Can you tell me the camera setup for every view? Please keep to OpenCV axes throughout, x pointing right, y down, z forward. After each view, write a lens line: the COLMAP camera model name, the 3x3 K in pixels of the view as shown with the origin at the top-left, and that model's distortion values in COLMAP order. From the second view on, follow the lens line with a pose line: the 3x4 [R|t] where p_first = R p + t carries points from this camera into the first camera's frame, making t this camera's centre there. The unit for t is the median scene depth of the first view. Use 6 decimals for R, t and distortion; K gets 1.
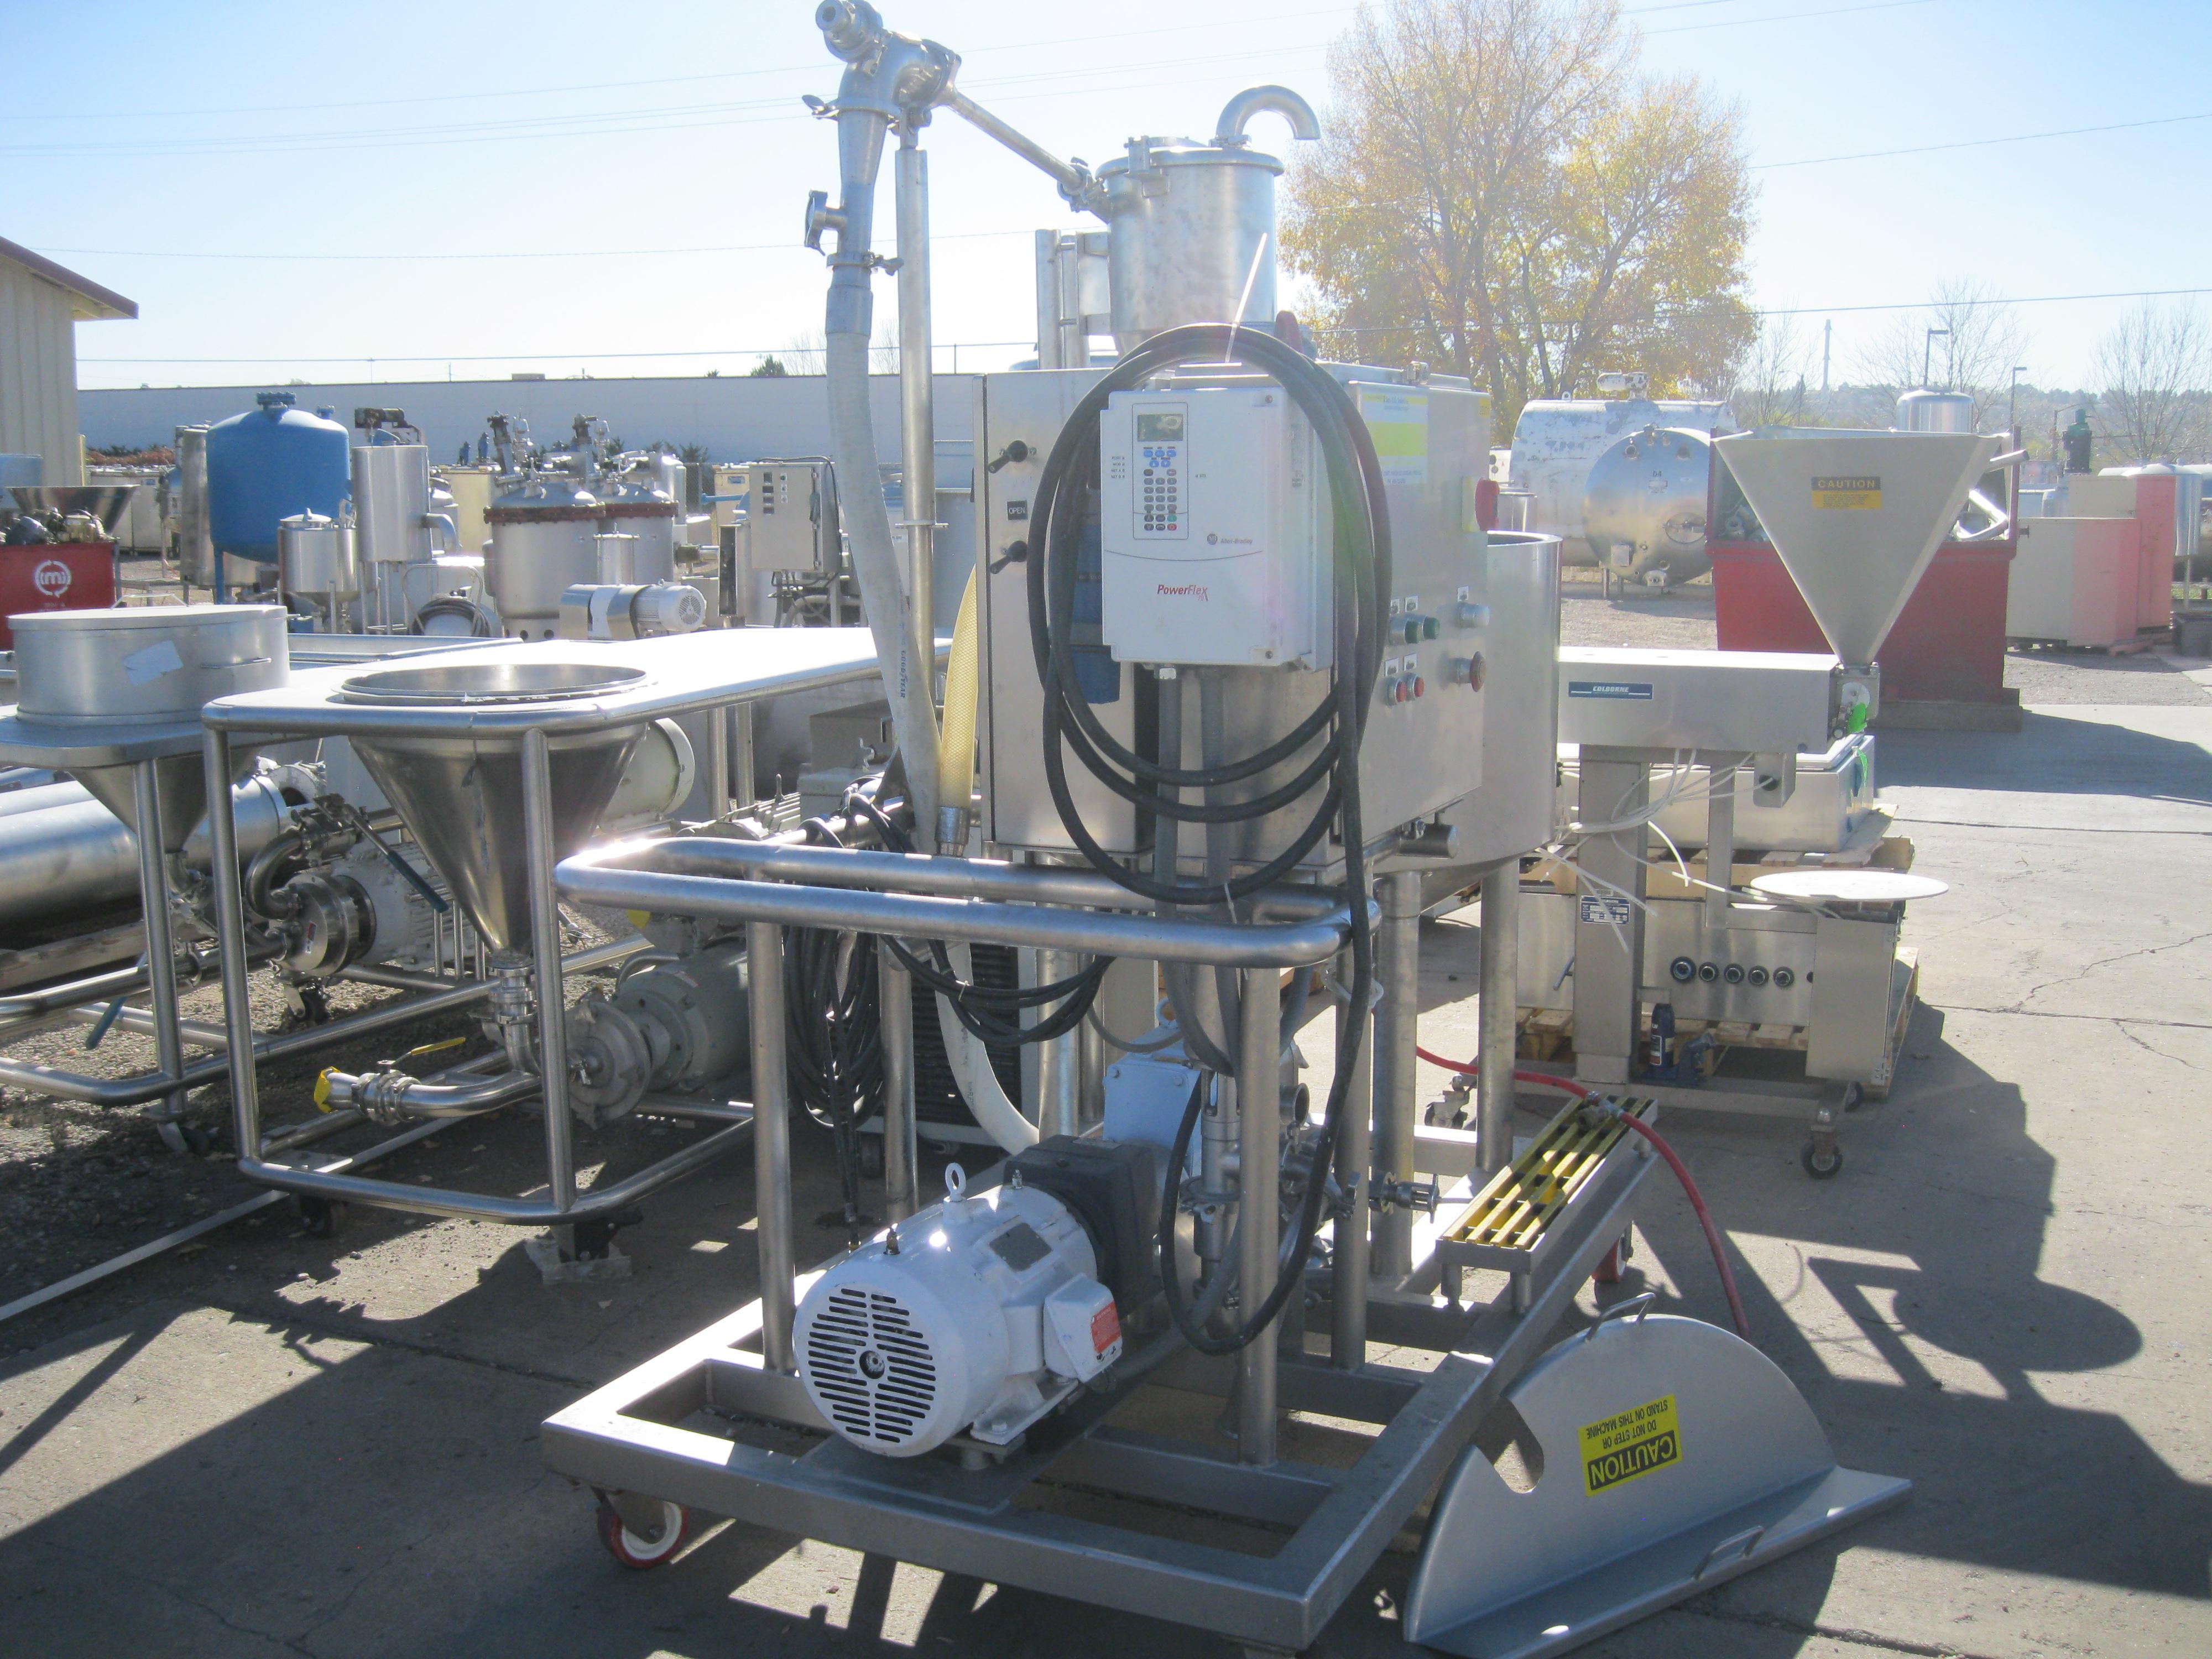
lens RADIAL K [[2248.8, 0, 1110.0], [0, 2248.8, 832.5], [0, 0, 1]] dist [-0.104875, 0.000000]
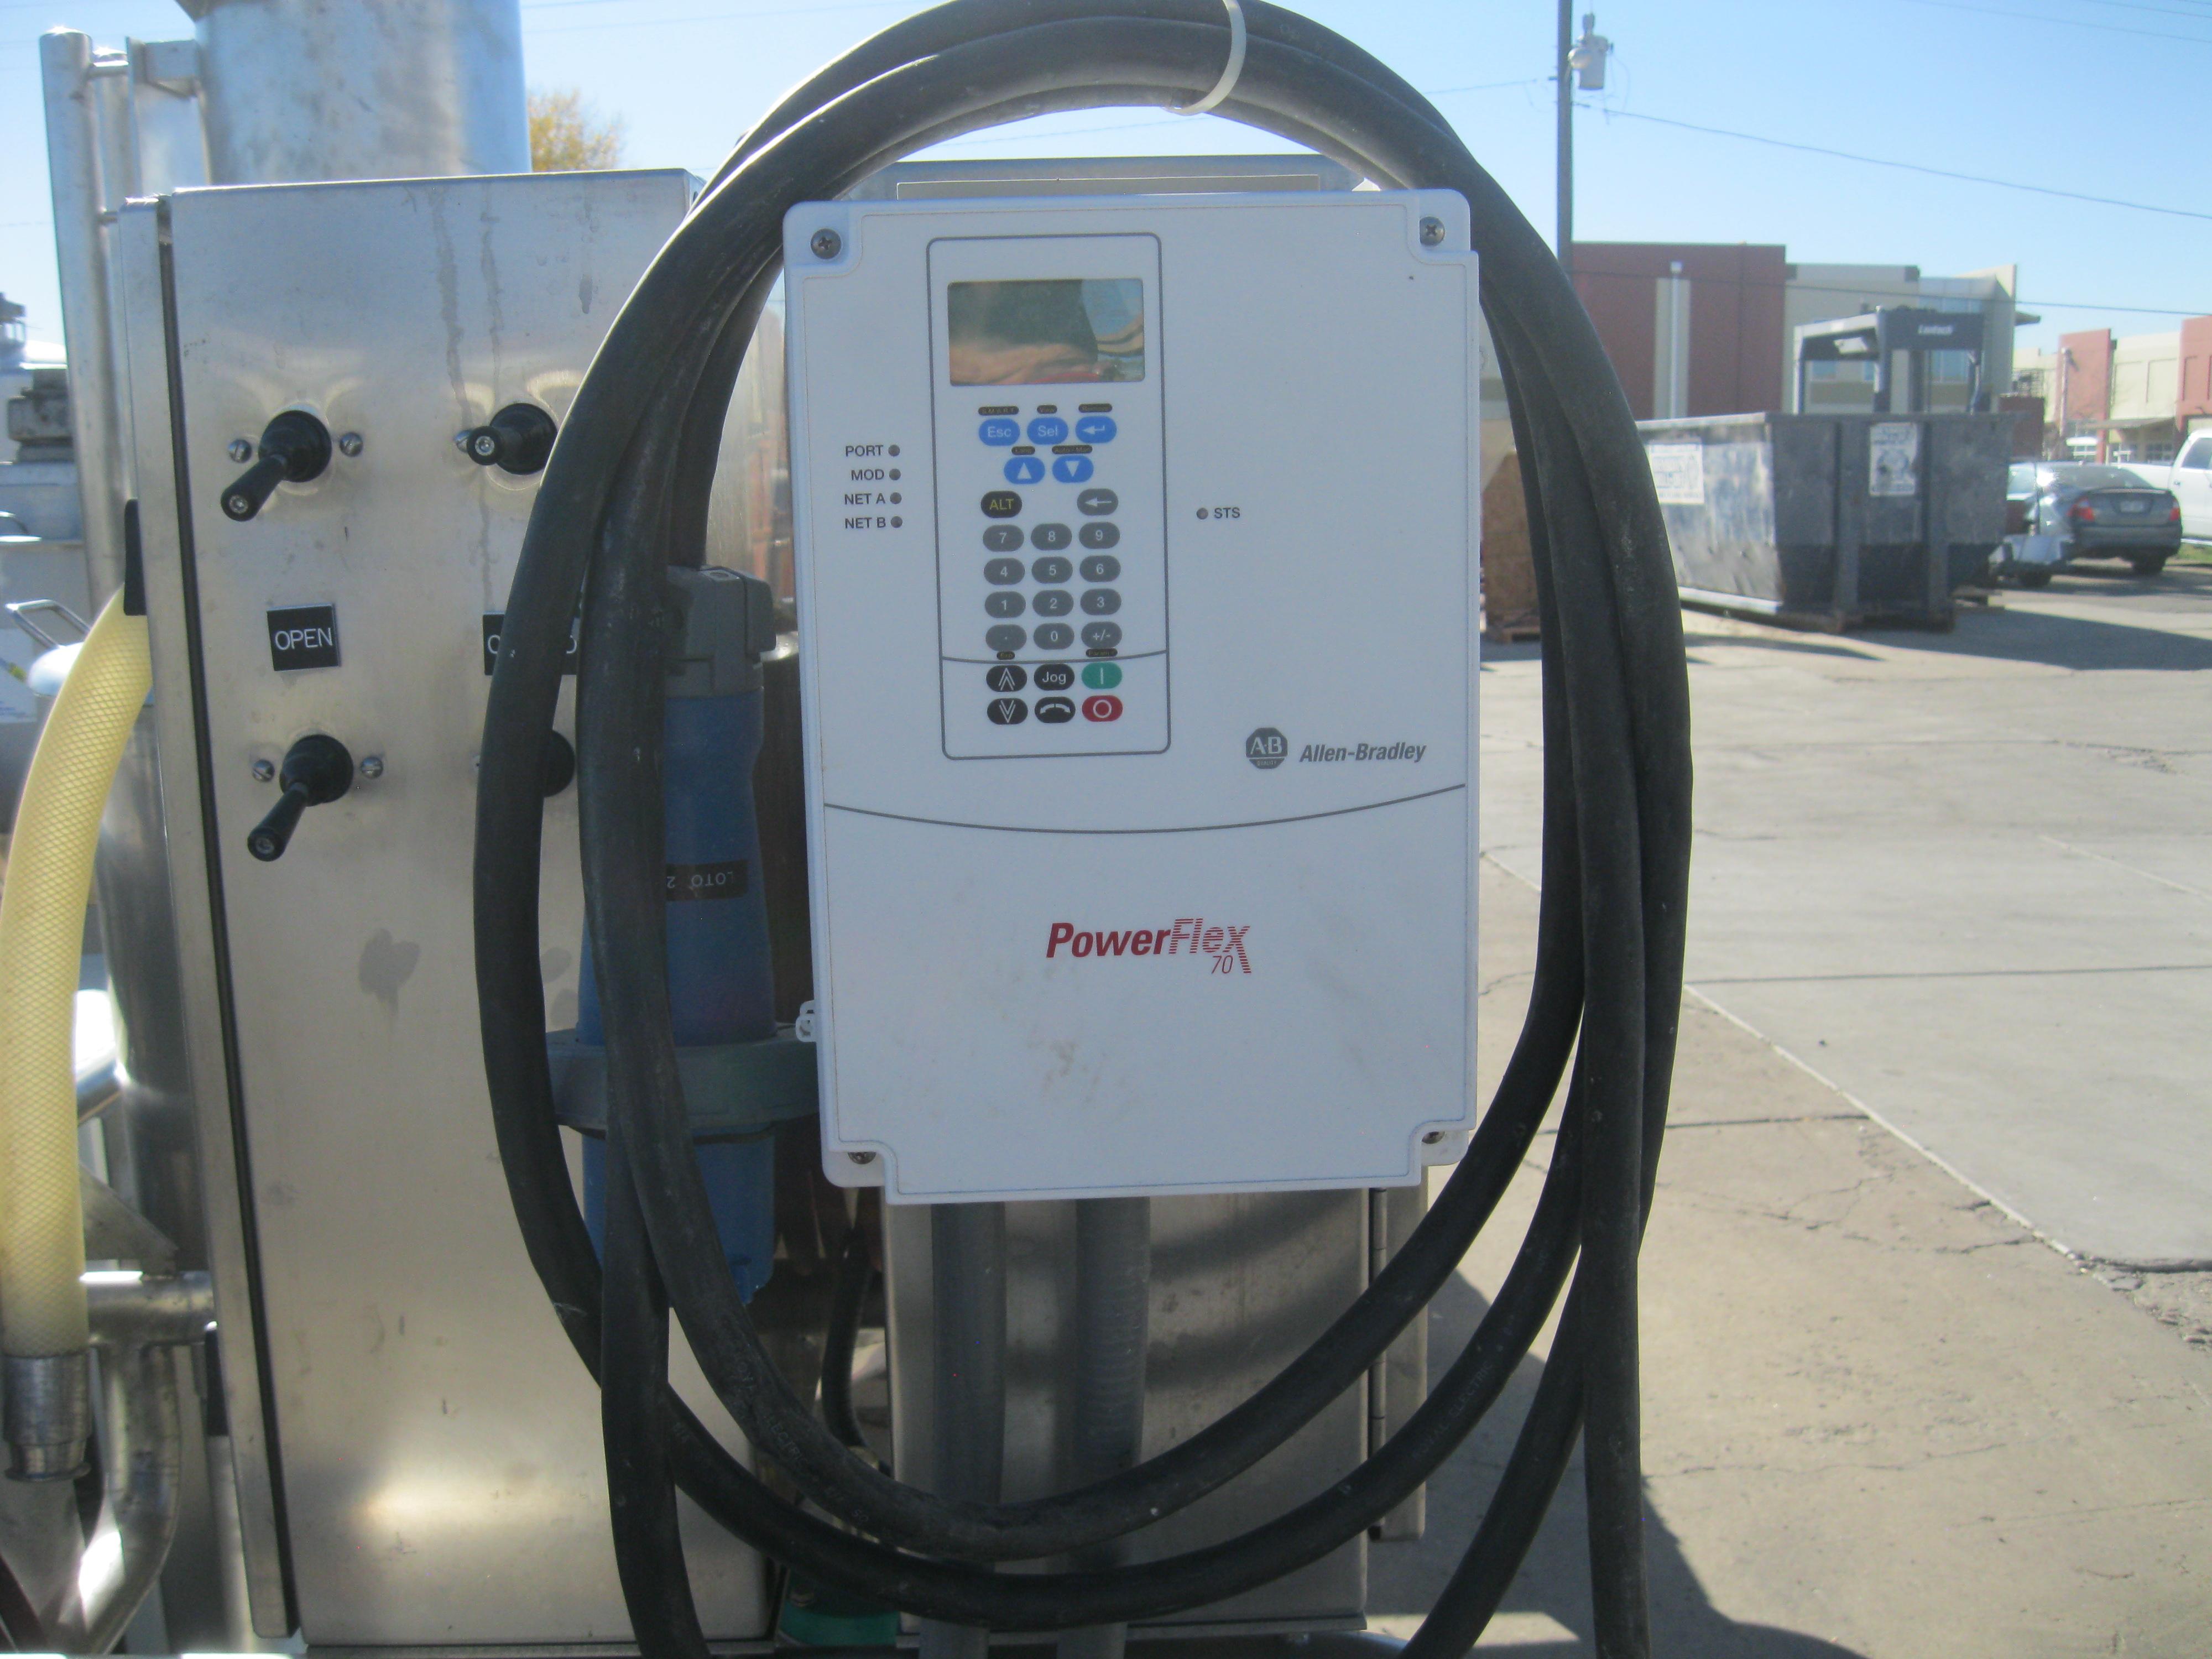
lens RADIAL K [[2248.8, 0, 1083.6], [0, 2248.8, 827.8], [0, 0, 1]] dist [-0.104875, 0.000000]
pose [[0.891255, -0.083631, 0.445724, -0.093448], [0.087888, 0.996068, 0.011154, -0.124712], [-0.444904, 0.029232, 0.895101, 0.761210]]
